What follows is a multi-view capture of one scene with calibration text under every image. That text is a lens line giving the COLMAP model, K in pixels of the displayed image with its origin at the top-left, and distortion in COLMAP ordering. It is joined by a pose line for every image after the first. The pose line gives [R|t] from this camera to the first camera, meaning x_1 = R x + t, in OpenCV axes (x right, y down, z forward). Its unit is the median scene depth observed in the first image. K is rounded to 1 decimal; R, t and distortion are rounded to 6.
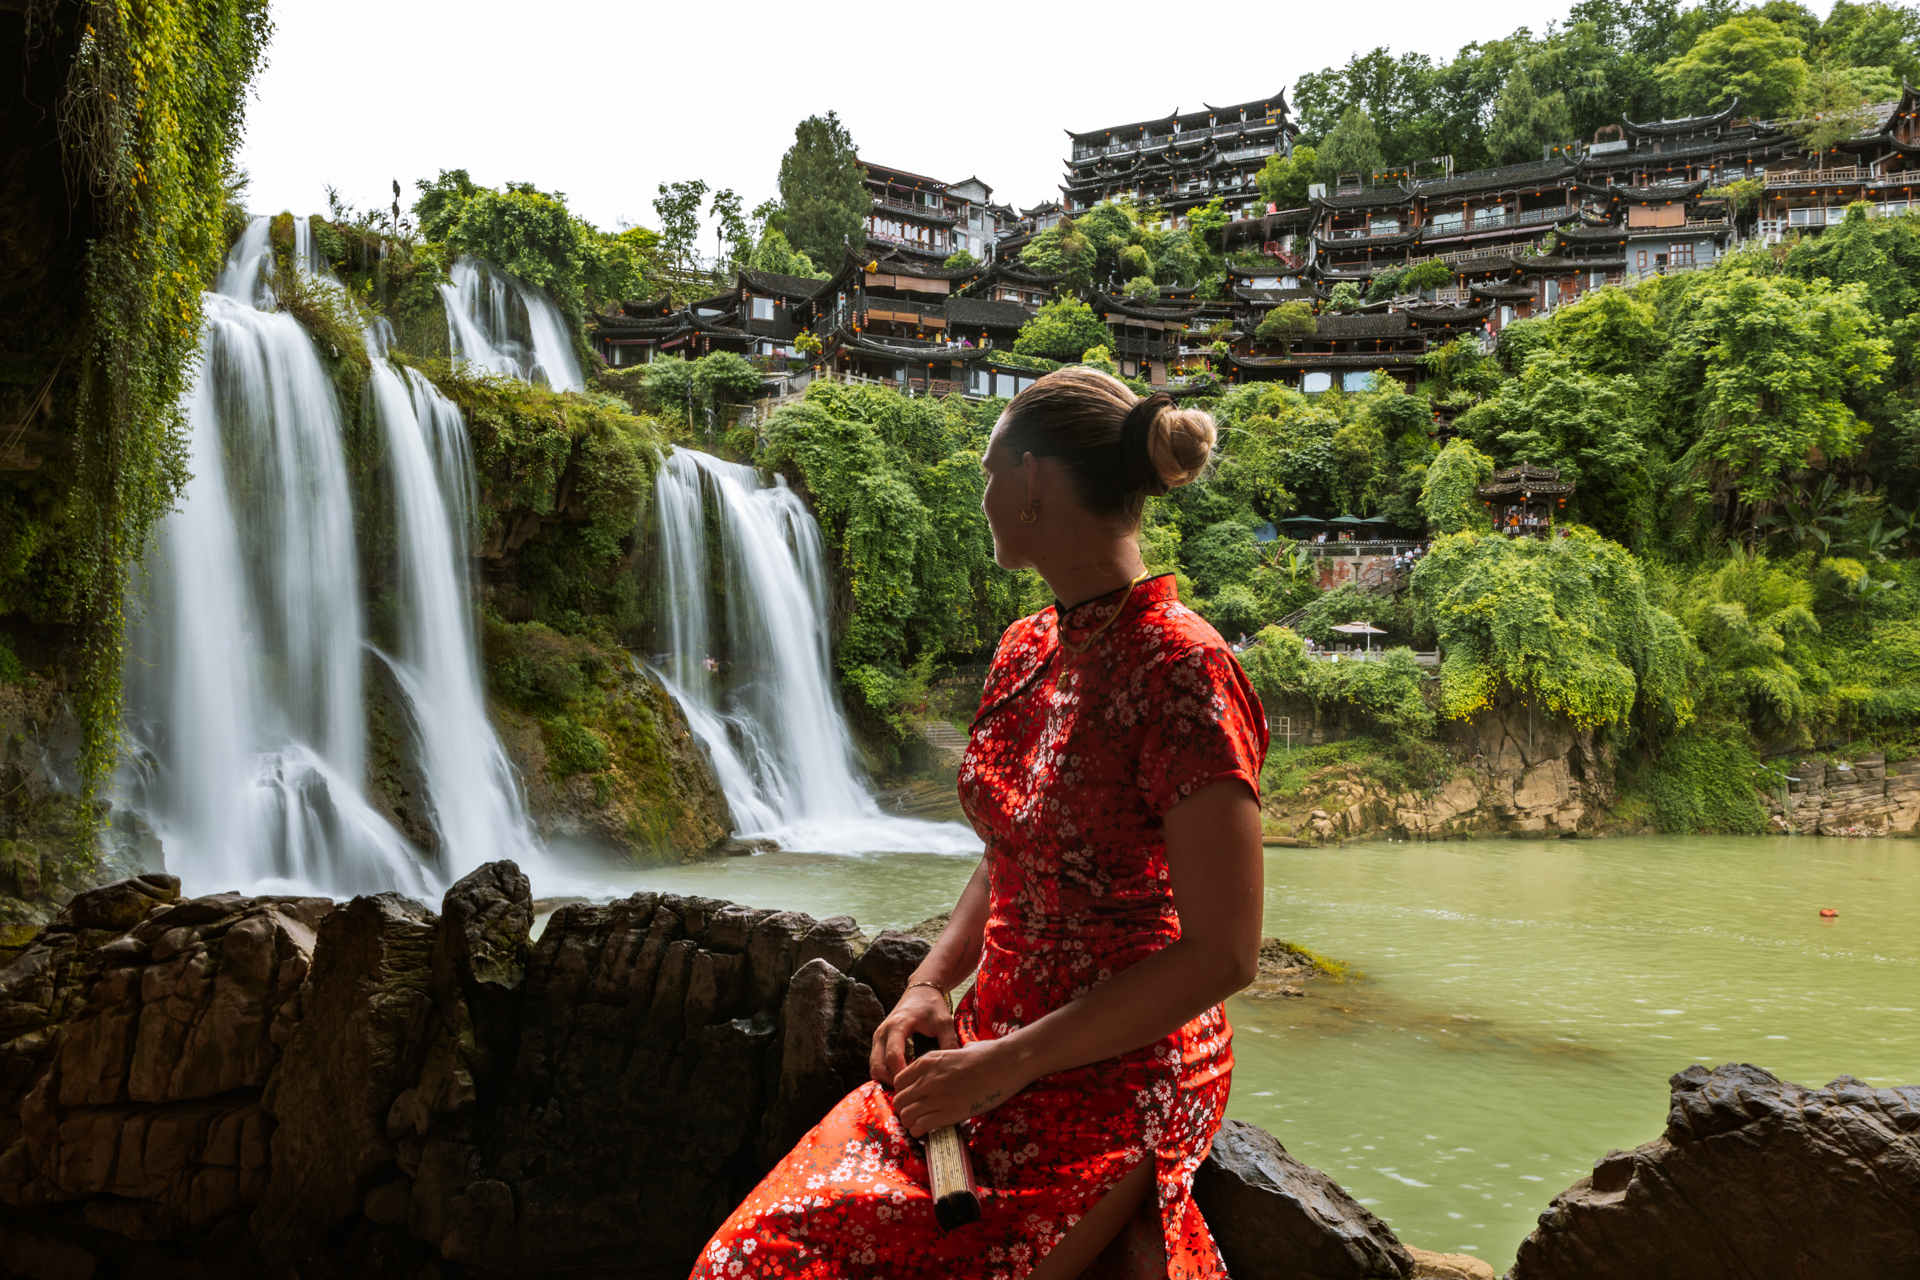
lens RADIAL K [[1382.6, 0, 966.3], [0, 1382.6, 643.9], [0, 0, 1]] dist [-0.007380, 0.002579]
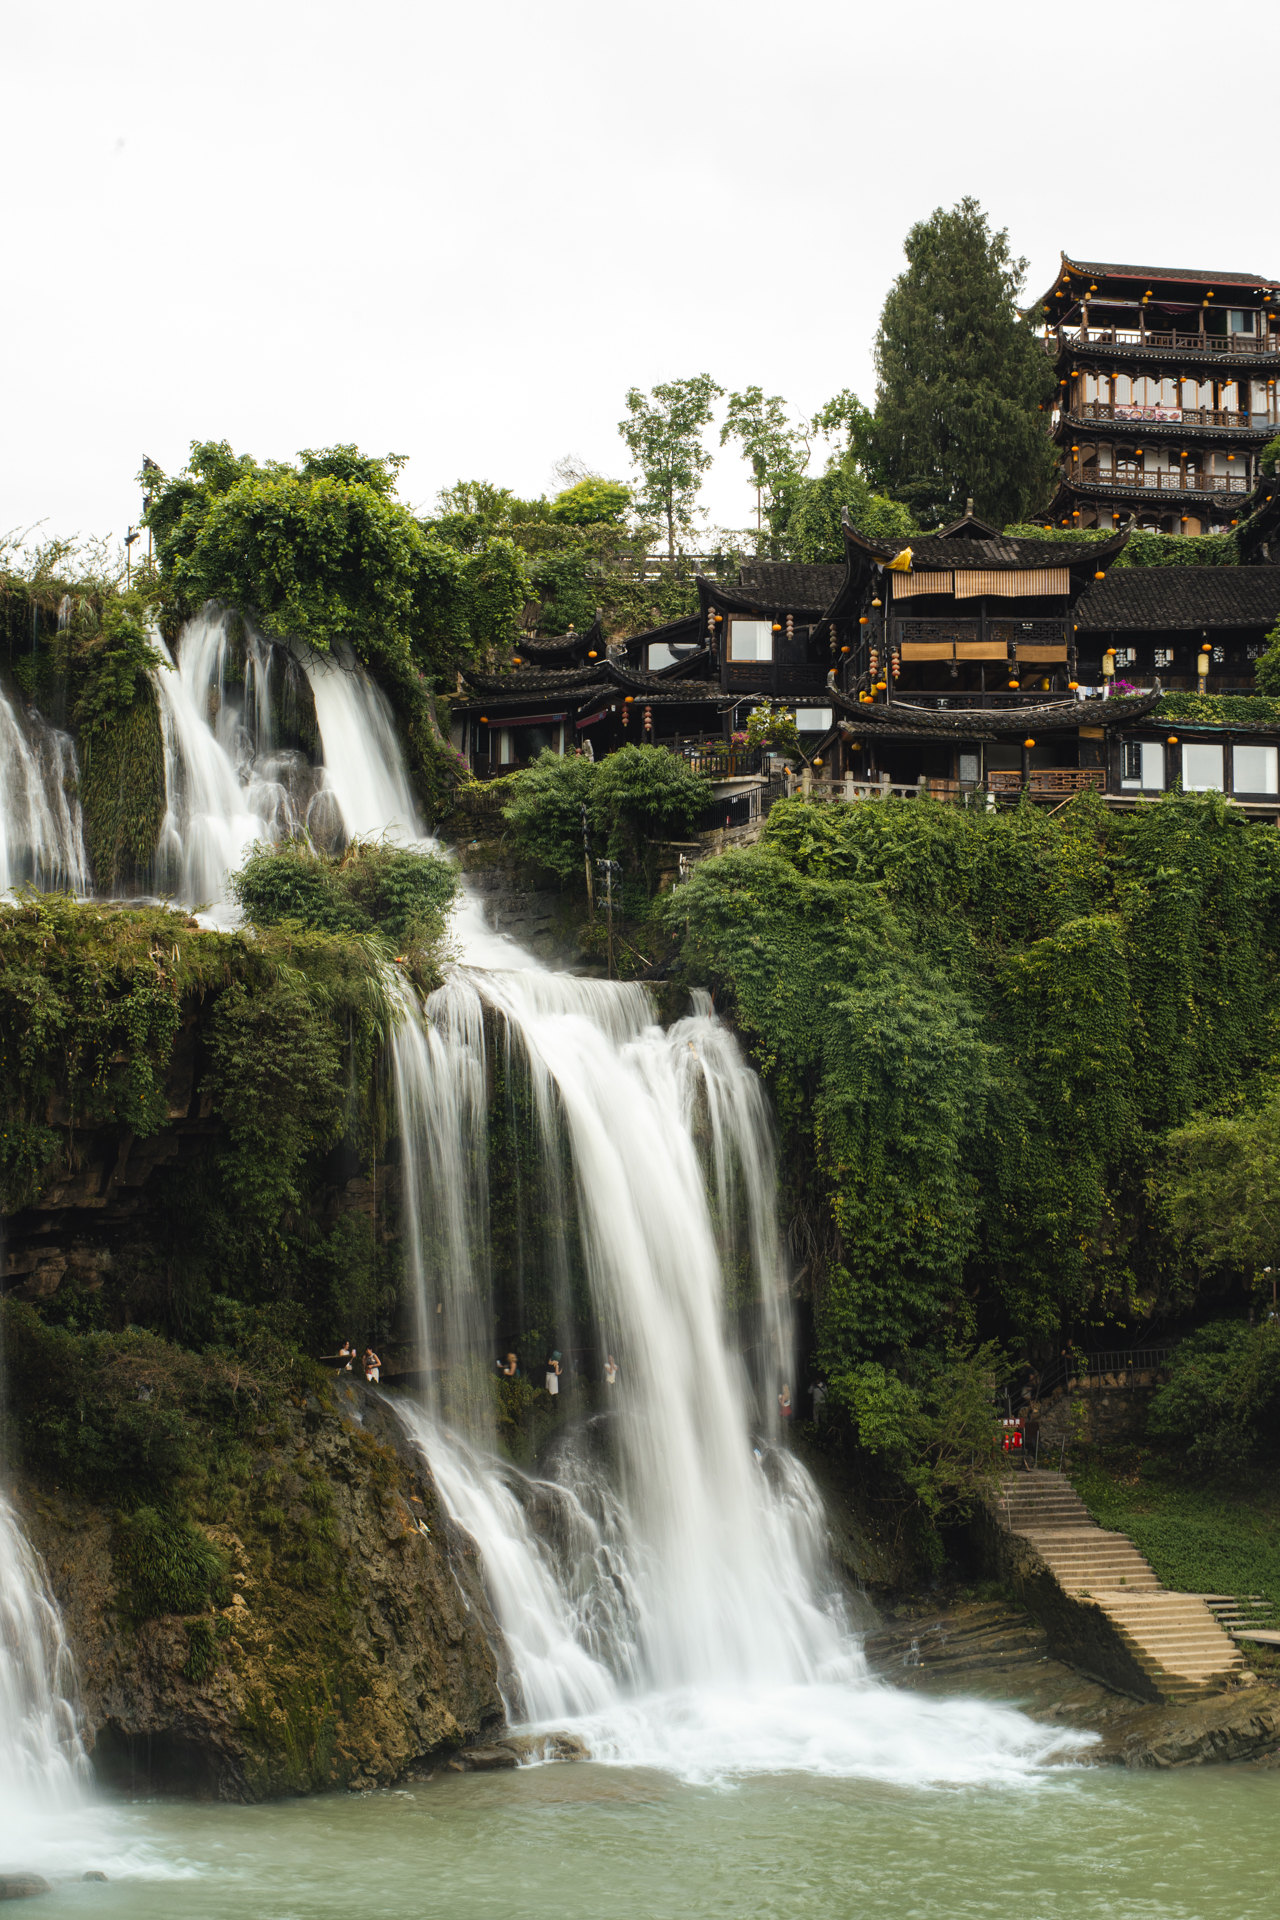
lens RADIAL K [[2914.4, 0, 633.2], [0, 2914.4, 967.1], [0, 0, 1]] dist [0.007759, 0.000000]
pose [[0.931682, -0.042924, -0.360730, 0.218823], [0.021302, 0.997741, -0.063705, -0.058288], [0.362649, 0.051669, 0.930492, -0.022446]]
